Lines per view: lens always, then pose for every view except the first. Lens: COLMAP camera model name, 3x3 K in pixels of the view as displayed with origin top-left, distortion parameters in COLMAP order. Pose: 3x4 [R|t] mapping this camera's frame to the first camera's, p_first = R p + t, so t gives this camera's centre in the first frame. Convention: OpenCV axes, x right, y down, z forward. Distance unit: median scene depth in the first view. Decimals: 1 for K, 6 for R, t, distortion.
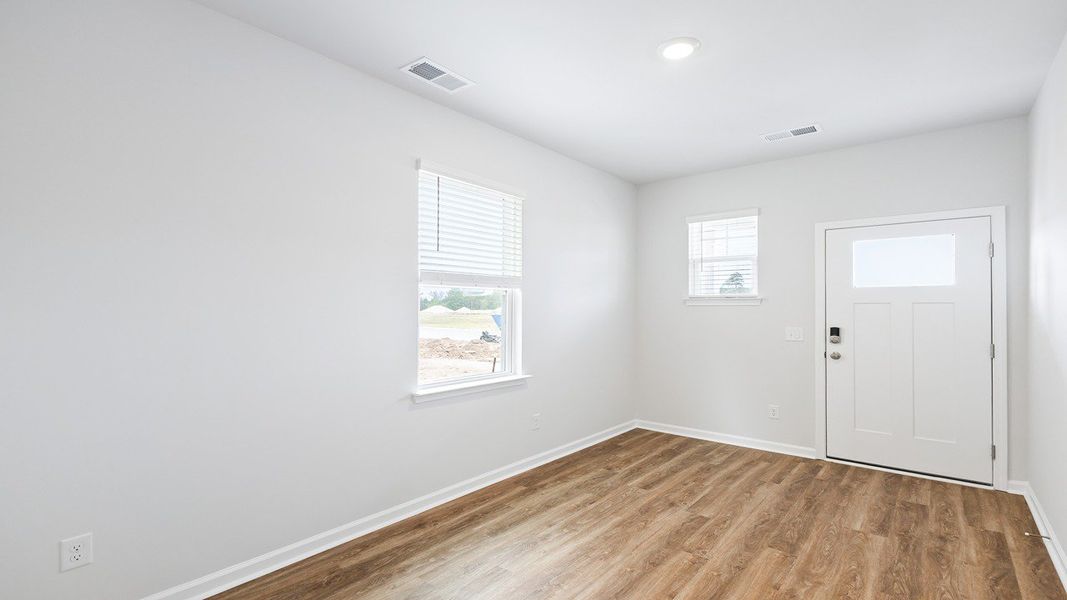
lens RADIAL K [[483.0, 0, 529.0], [0, 483.0, 301.6], [0, 0, 1]] dist [0.000530, -0.000456]
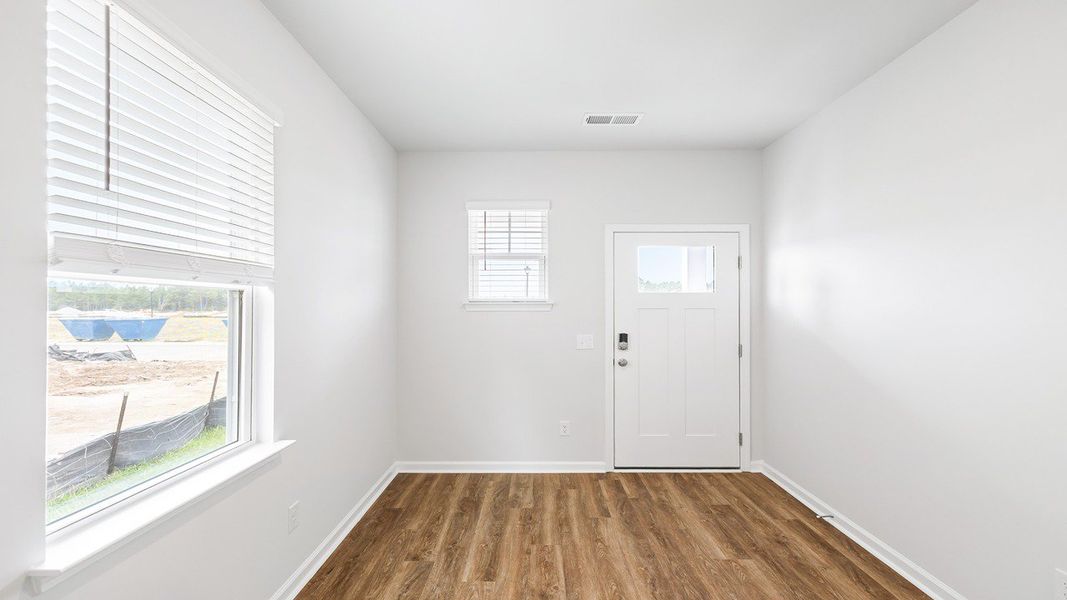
lens RADIAL K [[492.4, 0, 531.4], [0, 492.4, 304.1], [0, 0, 1]] dist [0.004282, 0.000426]
pose [[0.770214, -0.000910, 0.637784, -0.159709], [-0.004527, 0.999966, 0.006894, -0.013219], [-0.637769, -0.008197, 0.770184, 0.404780]]
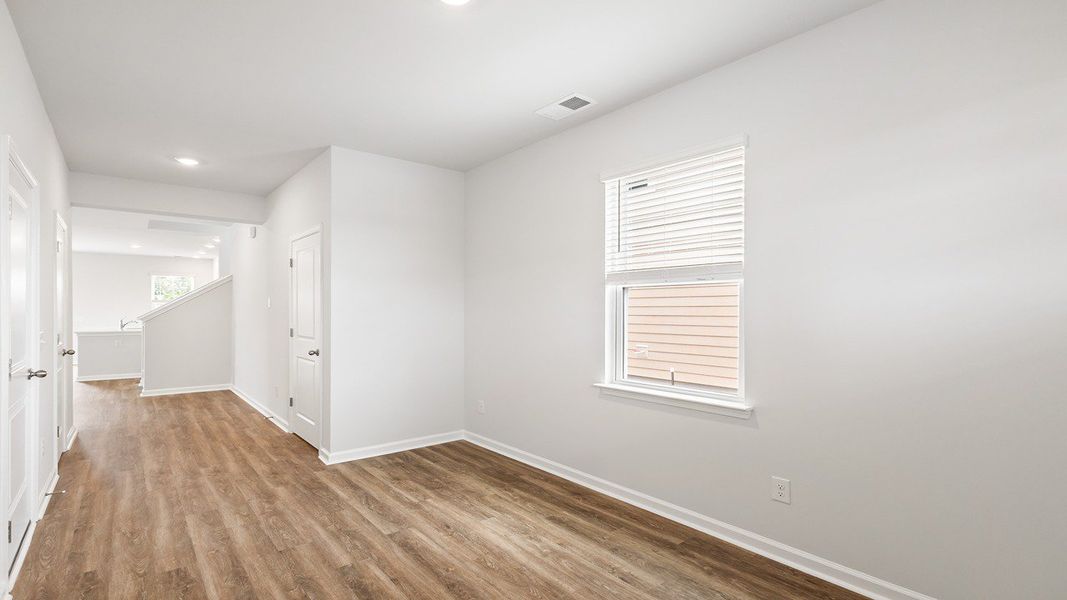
lens RADIAL K [[492.4, 0, 531.4], [0, 492.4, 304.1], [0, 0, 1]] dist [0.004282, 0.000426]
pose [[-0.173644, -0.011044, -0.984747, 0.780327], [0.007728, 0.999891, -0.012576, 0.016946], [0.984778, -0.009794, -0.173540, 0.888903]]
